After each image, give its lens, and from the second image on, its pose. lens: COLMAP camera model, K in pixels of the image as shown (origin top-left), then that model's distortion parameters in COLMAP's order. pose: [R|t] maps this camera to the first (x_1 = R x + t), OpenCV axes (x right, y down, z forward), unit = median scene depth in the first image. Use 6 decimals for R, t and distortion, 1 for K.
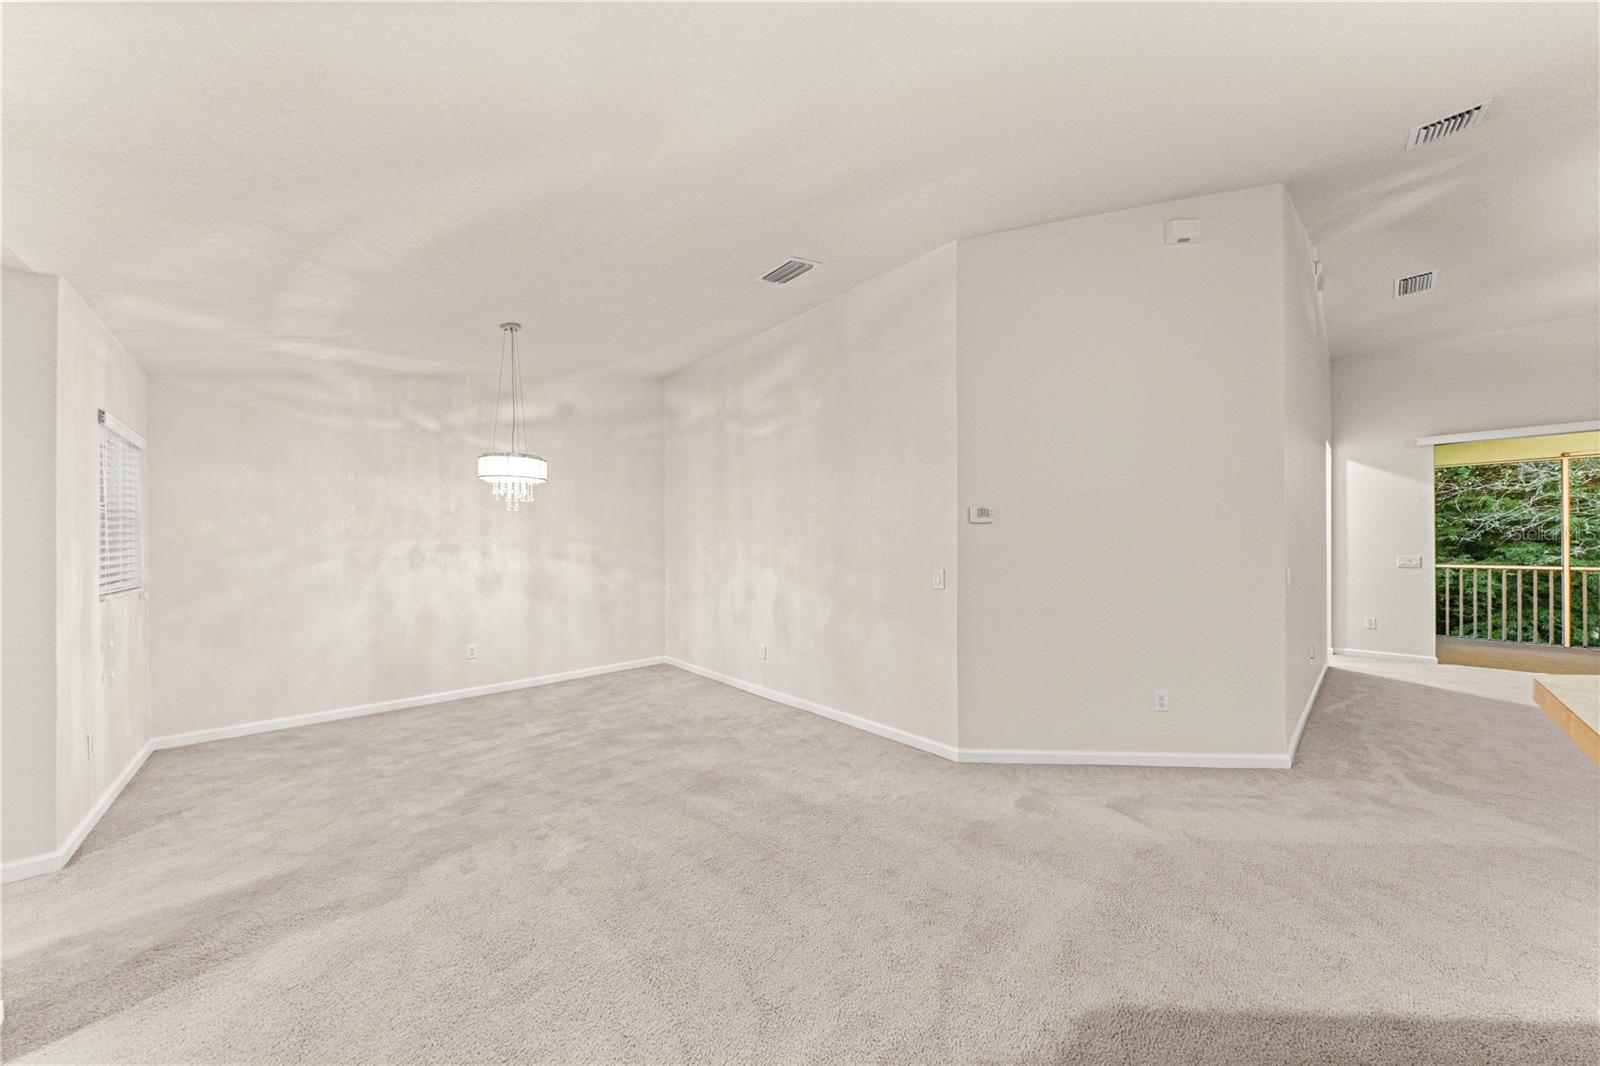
lens RADIAL K [[533.3, 0, 814.5], [0, 533.3, 545.2], [0, 0, 1]] dist [0.010935, -0.000359]
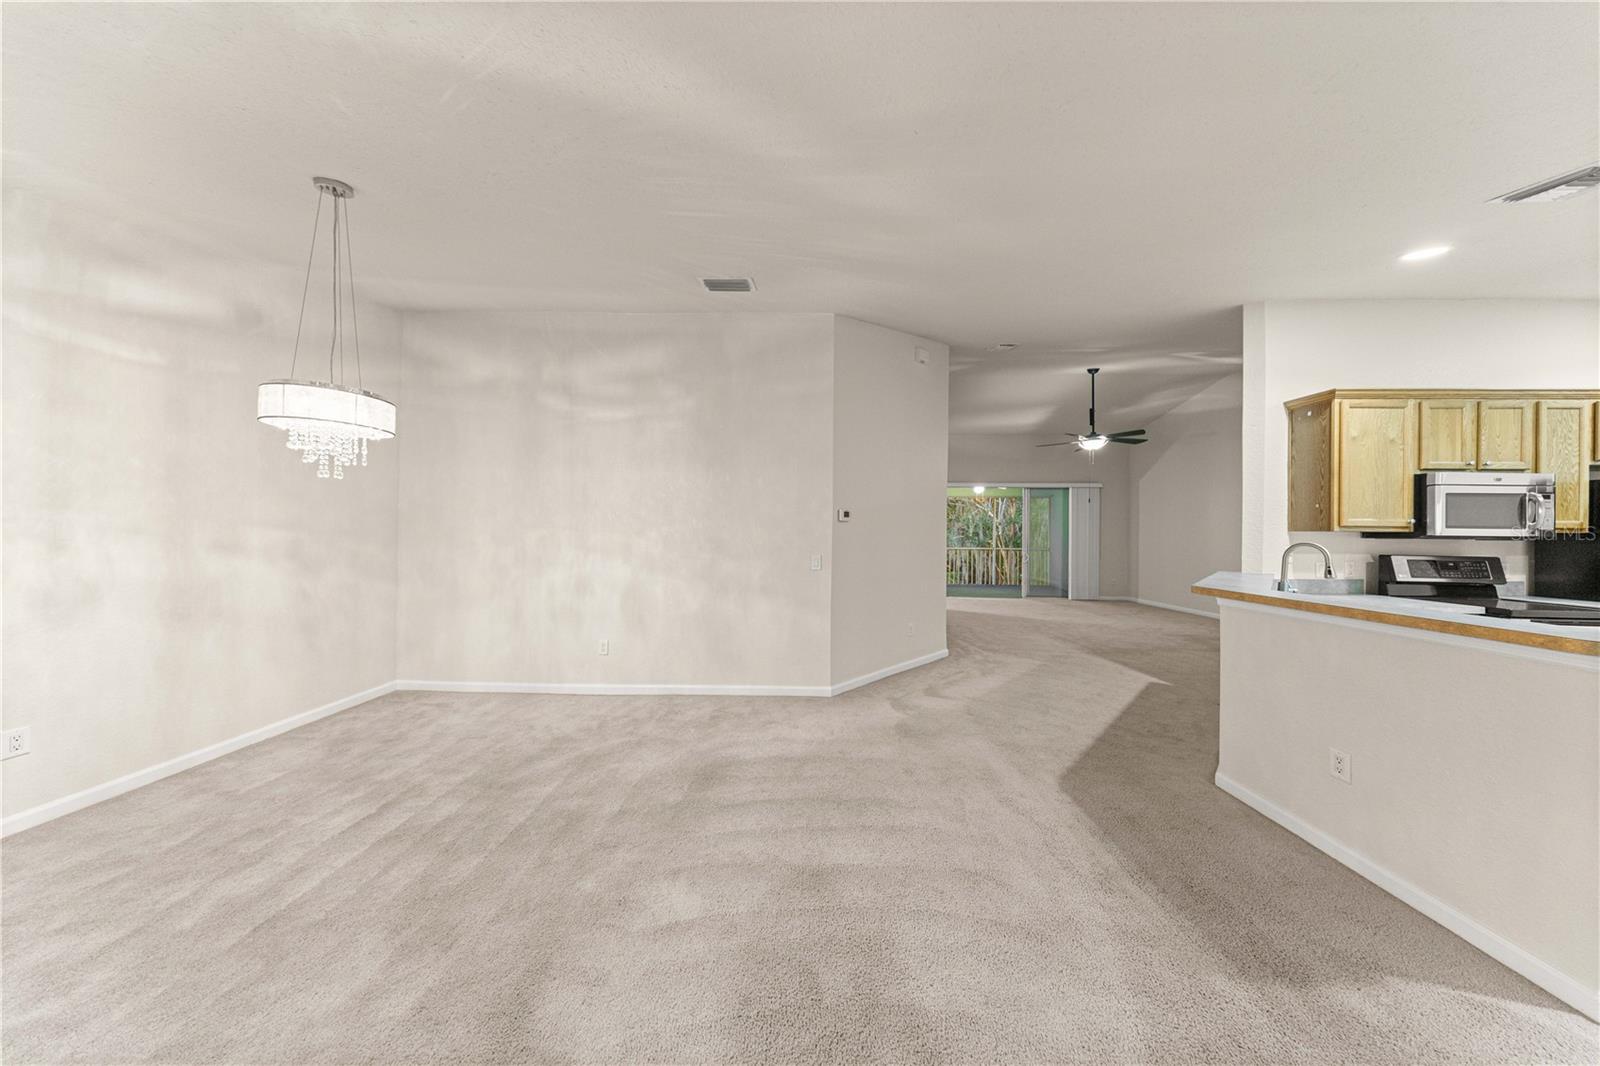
lens RADIAL K [[454.2, 0, 812.2], [0, 454.2, 531.1], [0, 0, 1]] dist [-0.001493, -0.000131]
pose [[0.693632, 0.015218, 0.720169, -0.500855], [-0.010414, 0.999884, -0.011099, -0.001982], [-0.720255, 0.000199, 0.693710, 0.203019]]
